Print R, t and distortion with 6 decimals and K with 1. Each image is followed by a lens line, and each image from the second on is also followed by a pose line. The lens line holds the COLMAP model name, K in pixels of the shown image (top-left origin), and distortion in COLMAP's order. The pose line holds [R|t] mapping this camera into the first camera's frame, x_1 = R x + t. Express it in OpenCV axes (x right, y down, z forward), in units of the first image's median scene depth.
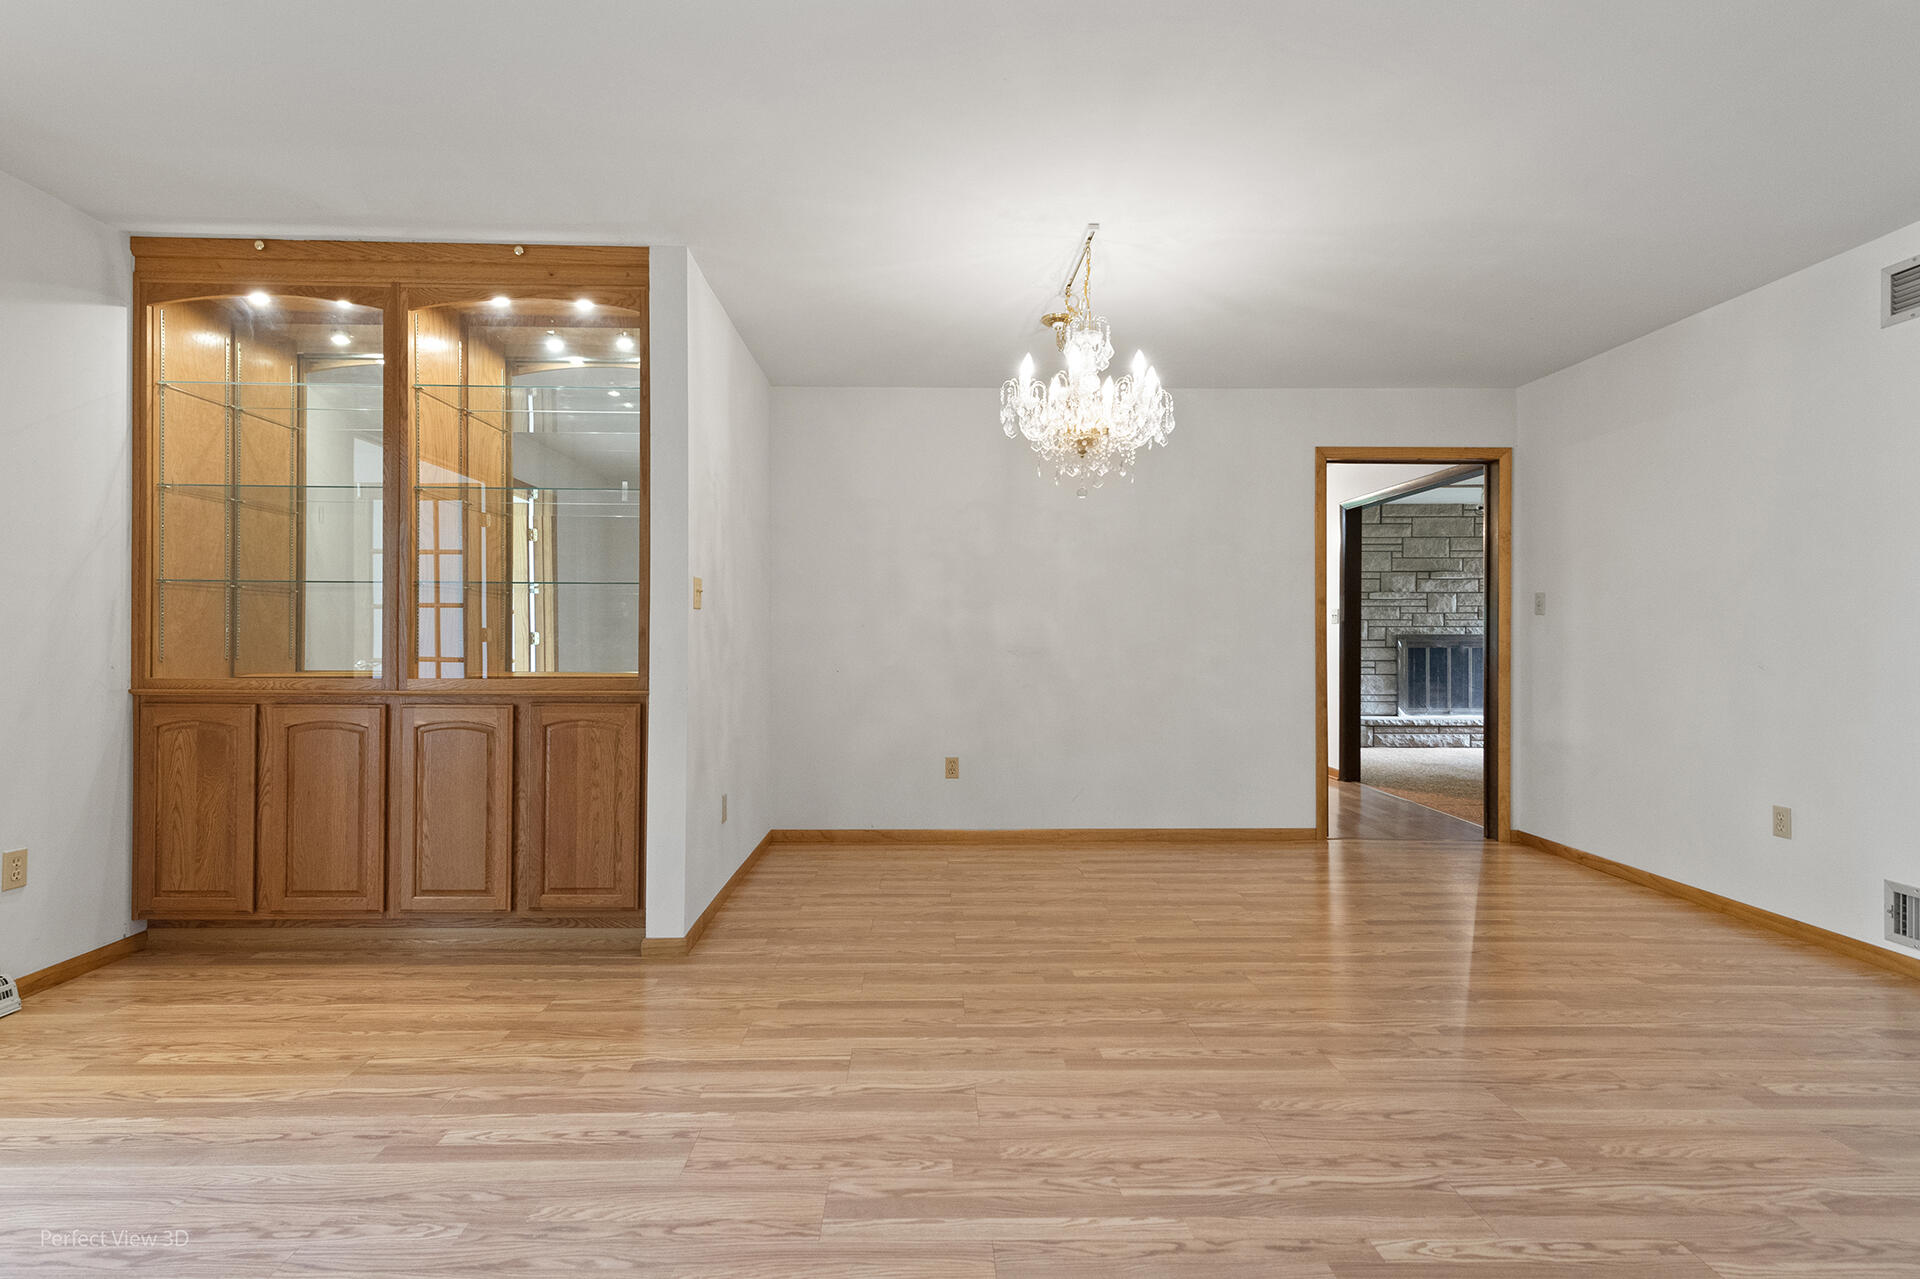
lens RADIAL K [[913.2, 0, 948.7], [0, 913.2, 638.7], [0, 0, 1]] dist [0.003382, -0.001506]
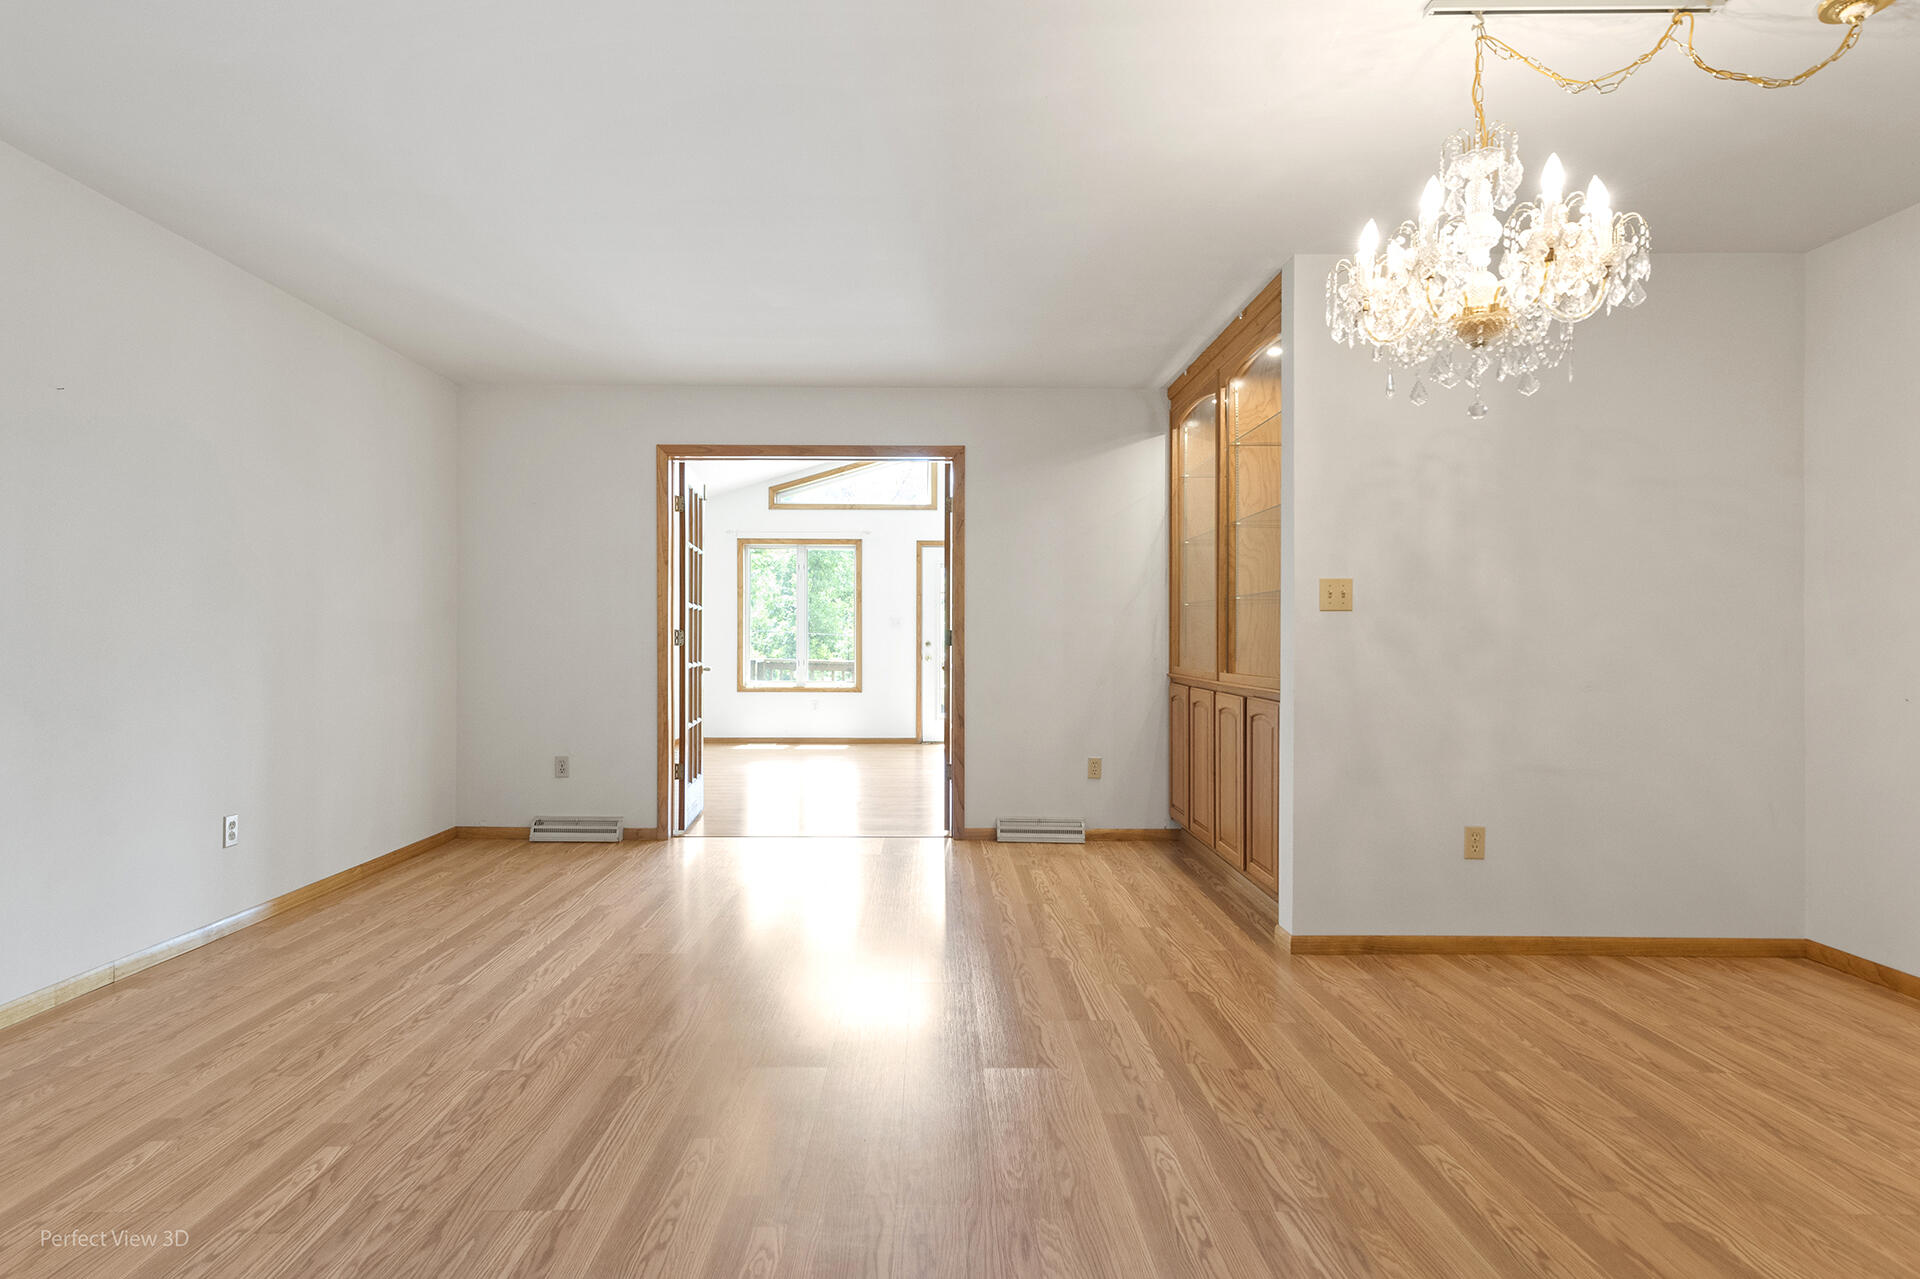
lens RADIAL K [[995.8, 0, 952.6], [0, 995.8, 639.7], [0, 0, 1]] dist [-0.001437, -0.000806]
pose [[0.003396, 0.003718, -0.999987, 0.935866], [-0.007747, 0.999963, 0.003691, -0.006534], [0.999964, 0.007734, 0.003424, 0.697193]]
